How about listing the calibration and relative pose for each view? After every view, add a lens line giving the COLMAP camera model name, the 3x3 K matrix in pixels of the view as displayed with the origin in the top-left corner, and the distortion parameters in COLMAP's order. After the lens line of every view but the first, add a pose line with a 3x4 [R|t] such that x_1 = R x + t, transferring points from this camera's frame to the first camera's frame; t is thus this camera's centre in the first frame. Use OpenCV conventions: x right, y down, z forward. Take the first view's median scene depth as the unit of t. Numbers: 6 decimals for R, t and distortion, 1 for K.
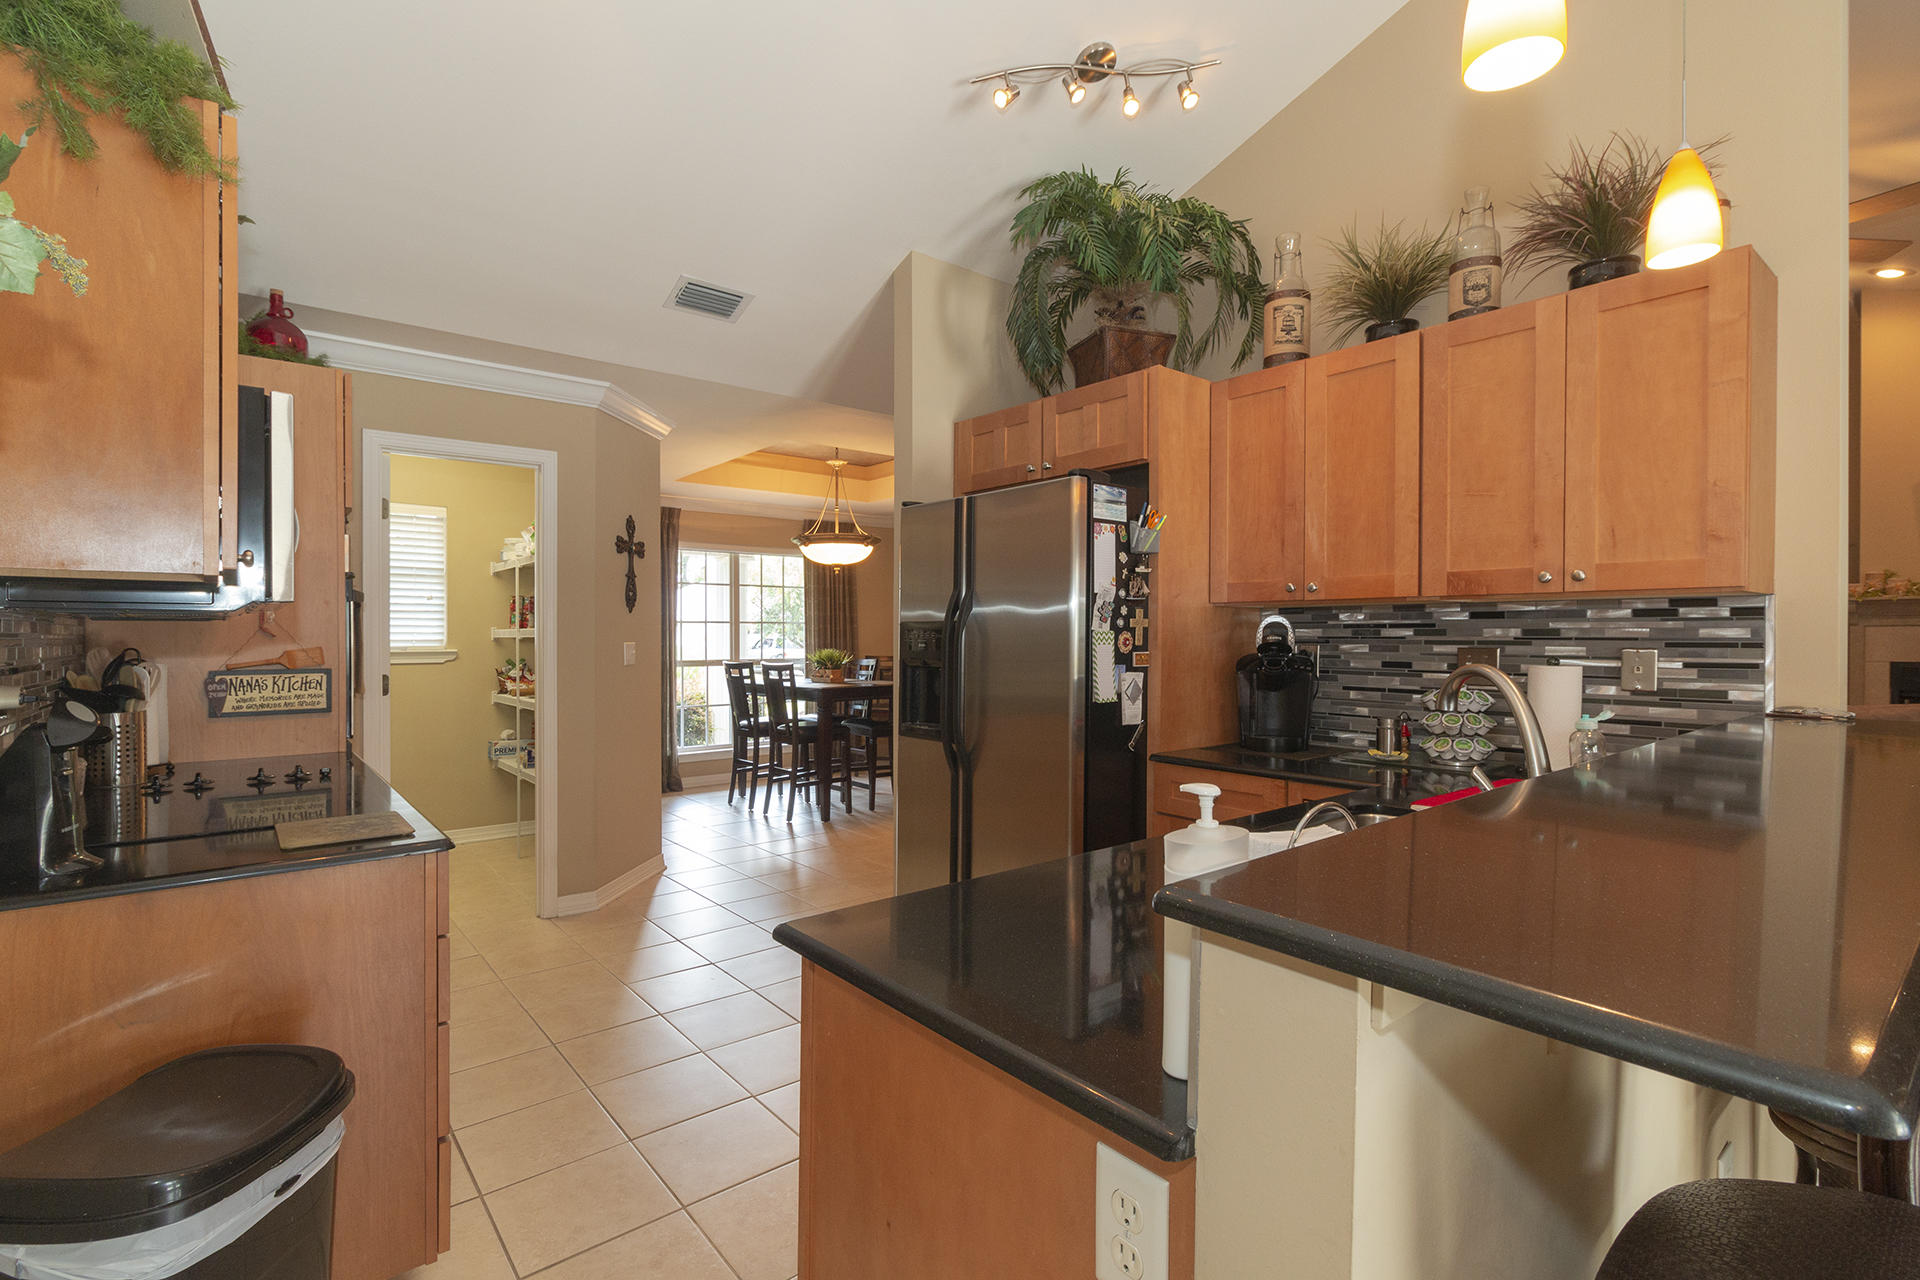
lens RADIAL K [[886.3, 0, 947.3], [0, 886.3, 642.5], [0, 0, 1]] dist [0.000669, 0.000692]
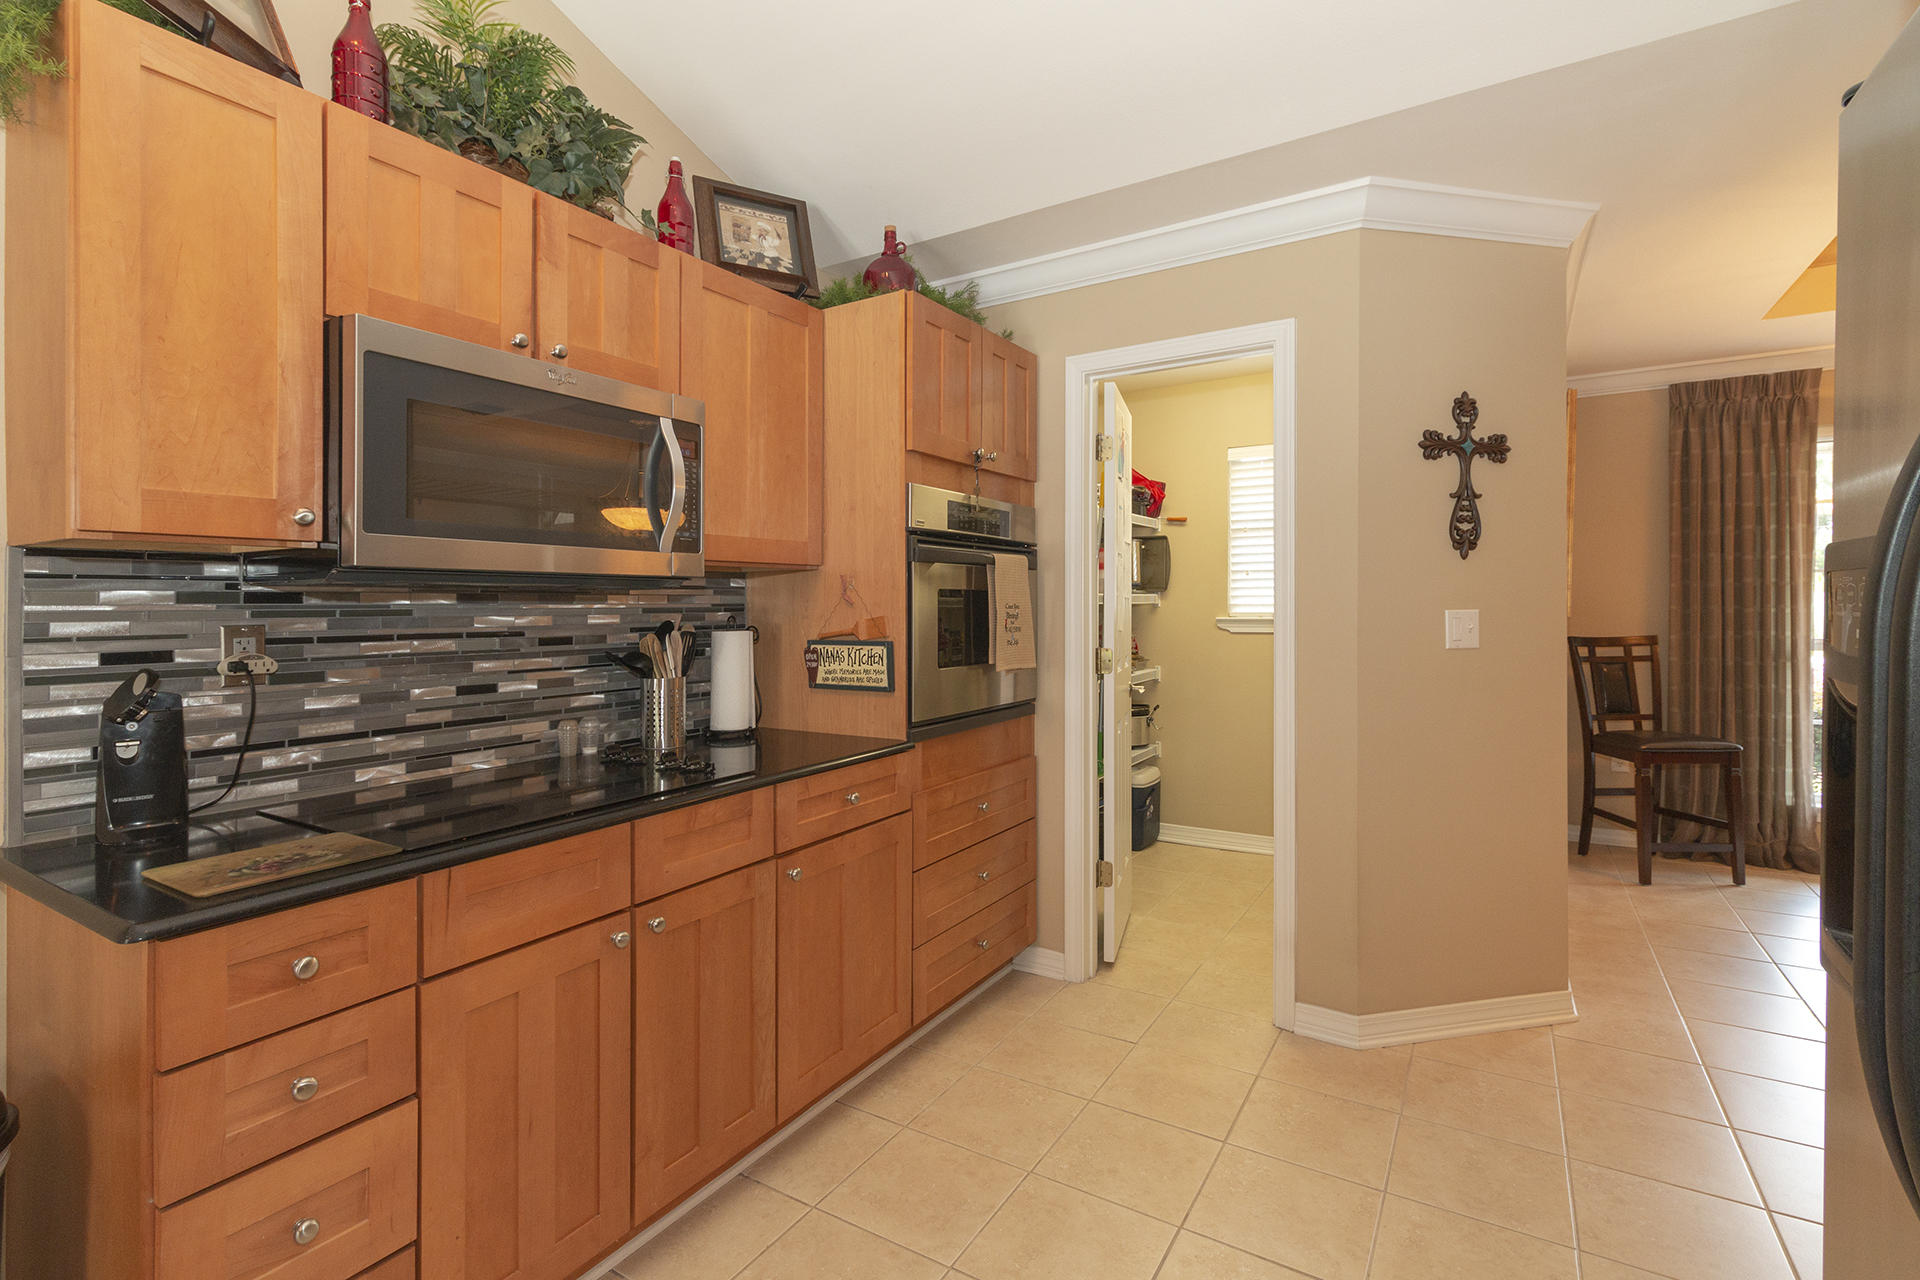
lens RADIAL K [[886.3, 0, 948.7], [0, 886.3, 605.6], [0, 0, 1]] dist [0.000669, 0.000692]
pose [[0.325735, 0.000362, -0.945461, 0.138530], [0.000850, 0.999999, 0.000676, -0.005727], [0.945461, -0.001023, 0.325734, 0.803460]]
